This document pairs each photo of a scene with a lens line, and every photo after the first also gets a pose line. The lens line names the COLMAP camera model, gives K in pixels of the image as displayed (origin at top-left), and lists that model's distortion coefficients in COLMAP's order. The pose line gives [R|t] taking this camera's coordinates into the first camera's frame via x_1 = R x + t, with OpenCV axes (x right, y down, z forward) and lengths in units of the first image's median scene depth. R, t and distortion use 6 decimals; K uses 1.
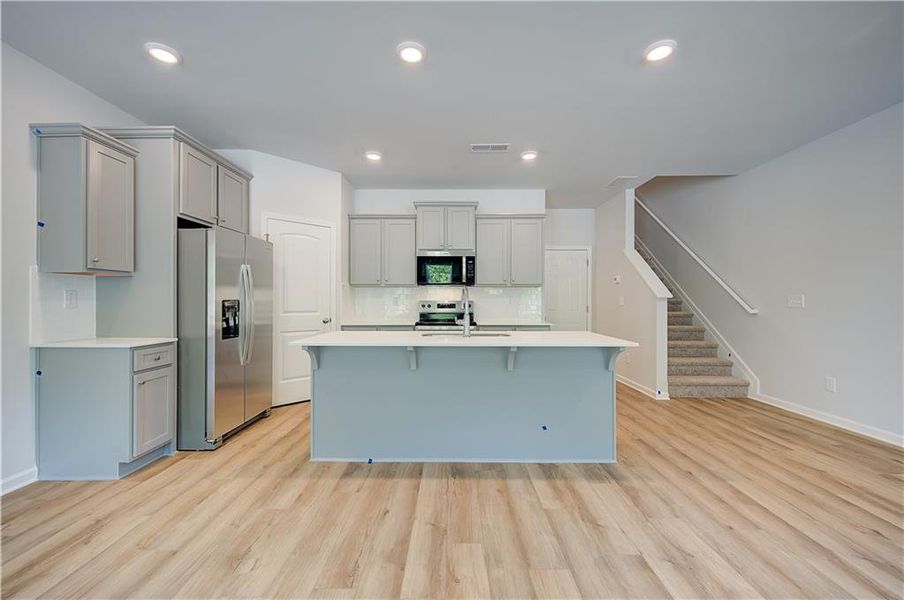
lens RADIAL K [[364.6, 0, 451.0], [0, 364.6, 300.4], [0, 0, 1]] dist [0.007191, -0.002693]
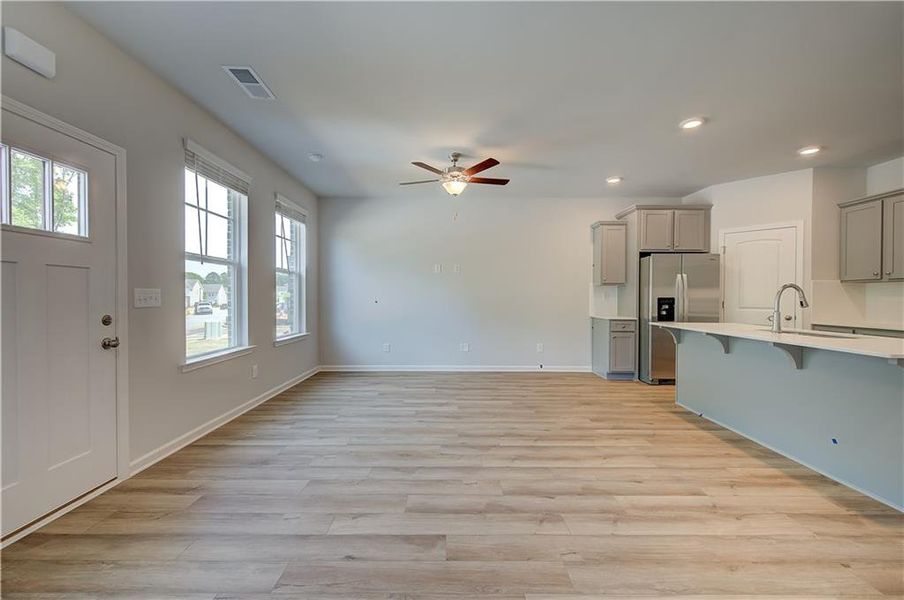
lens RADIAL K [[364.6, 0, 450.4], [0, 364.6, 300.8], [0, 0, 1]] dist [0.007191, -0.002693]
pose [[0.003480, 0.010237, -0.999942, 1.122624], [-0.003617, 0.999941, 0.010224, 0.000328], [0.999987, 0.003581, 0.003517, 0.053881]]
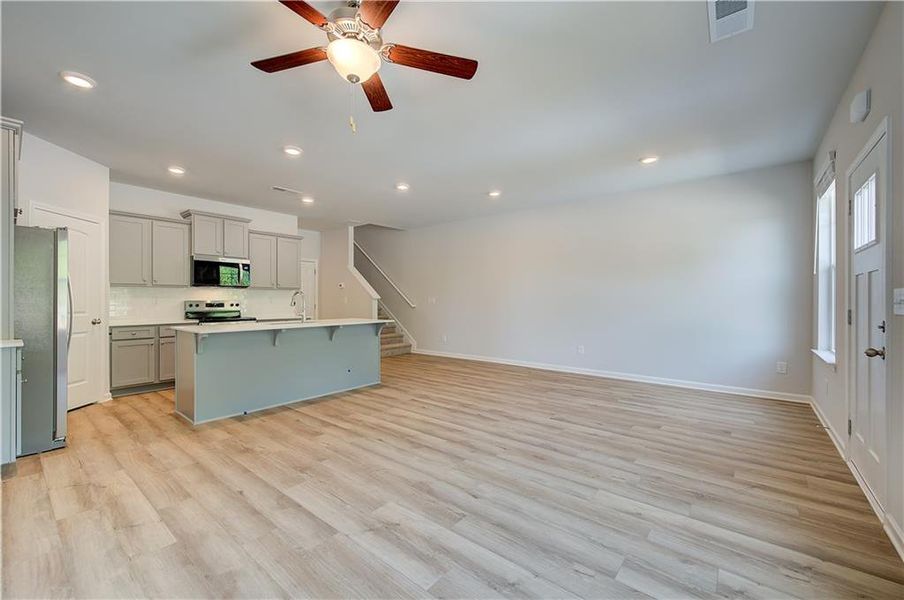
lens RADIAL K [[364.6, 0, 450.4], [0, 364.6, 300.1], [0, 0, 1]] dist [0.007191, -0.002693]
pose [[0.628110, -0.001394, 0.778124, -0.813192], [0.001831, 0.999998, 0.000313, 0.001040], [-0.778123, 0.001229, 0.628111, -0.508796]]
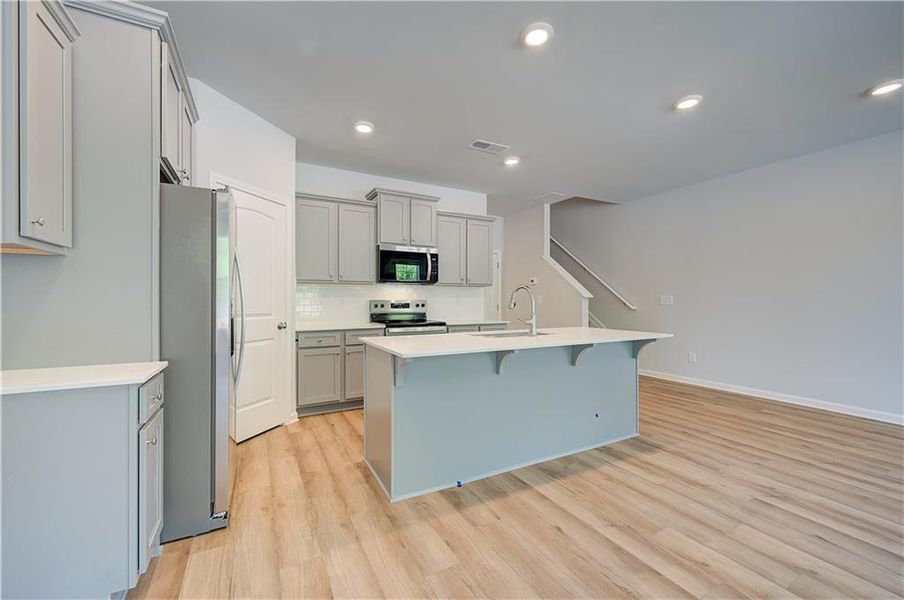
lens RADIAL K [[364.6, 0, 450.5], [0, 364.6, 300.7], [0, 0, 1]] dist [0.007191, -0.002693]
pose [[0.877054, -0.001784, 0.480389, -0.645765], [0.000398, 0.999995, 0.002987, 0.000139], [-0.480392, -0.002428, 0.877050, 0.242235]]
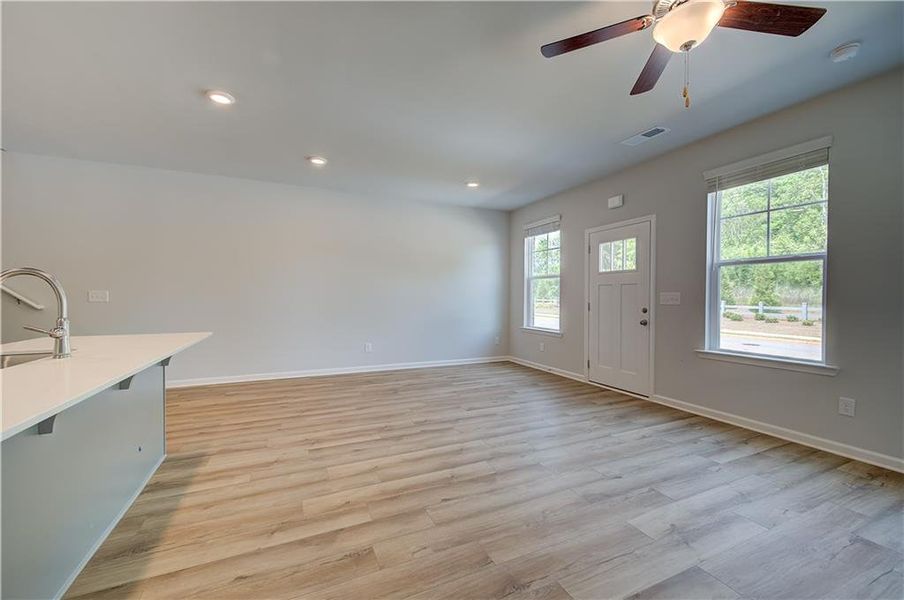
lens RADIAL K [[364.6, 0, 450.5], [0, 364.6, 299.0], [0, 0, 1]] dist [0.007191, -0.002693]
pose [[-0.421921, -0.006899, 0.906606, -0.778923], [-0.003363, 0.999976, 0.006044, 0.000220], [-0.906627, -0.000499, -0.421934, 0.696766]]
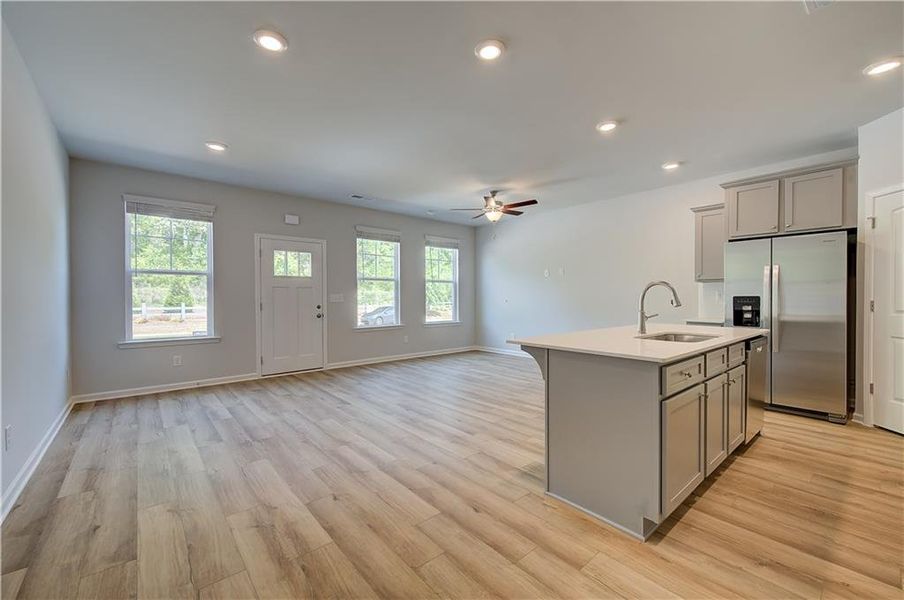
lens RADIAL K [[364.6, 0, 450.2], [0, 364.6, 300.7], [0, 0, 1]] dist [0.007191, -0.002693]
pose [[-0.756484, 0.009651, -0.653941, 1.125848], [0.003212, 0.999934, 0.011041, -0.003038], [0.654004, 0.006251, -0.756465, 1.448924]]
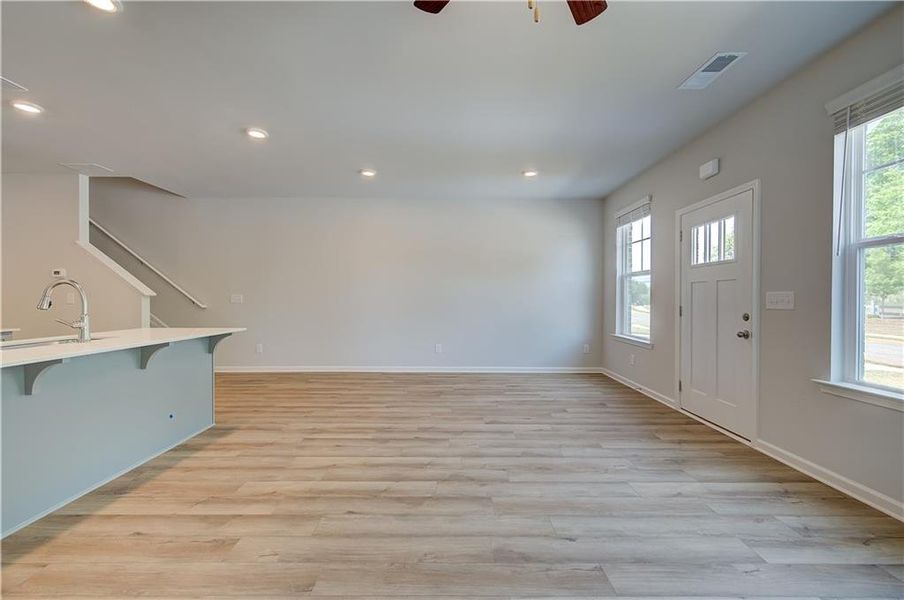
lens RADIAL K [[364.6, 0, 450.5], [0, 364.6, 299.5], [0, 0, 1]] dist [0.007191, -0.002693]
pose [[-0.004555, -0.004144, 0.999981, -0.810630], [-0.001273, 0.999991, 0.004139, -0.000931], [-0.999989, -0.001254, -0.004560, 0.176357]]
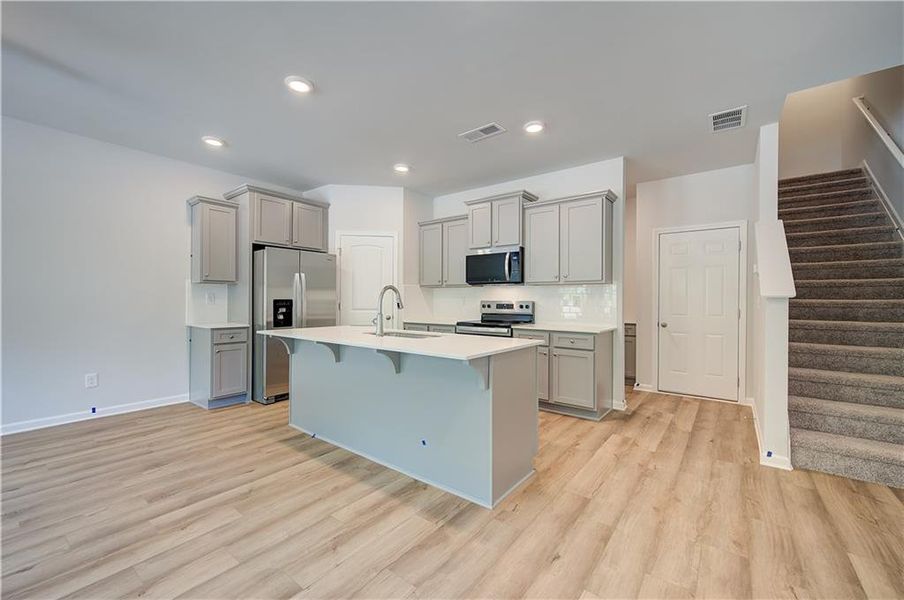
lens RADIAL K [[364.6, 0, 451.3], [0, 364.6, 300.3], [0, 0, 1]] dist [0.007191, -0.002693]
pose [[0.796026, 0.003057, -0.605255, 0.832540], [-0.003660, 0.999993, 0.000237, 0.000037], [0.605251, 0.002027, 0.796032, 0.321387]]
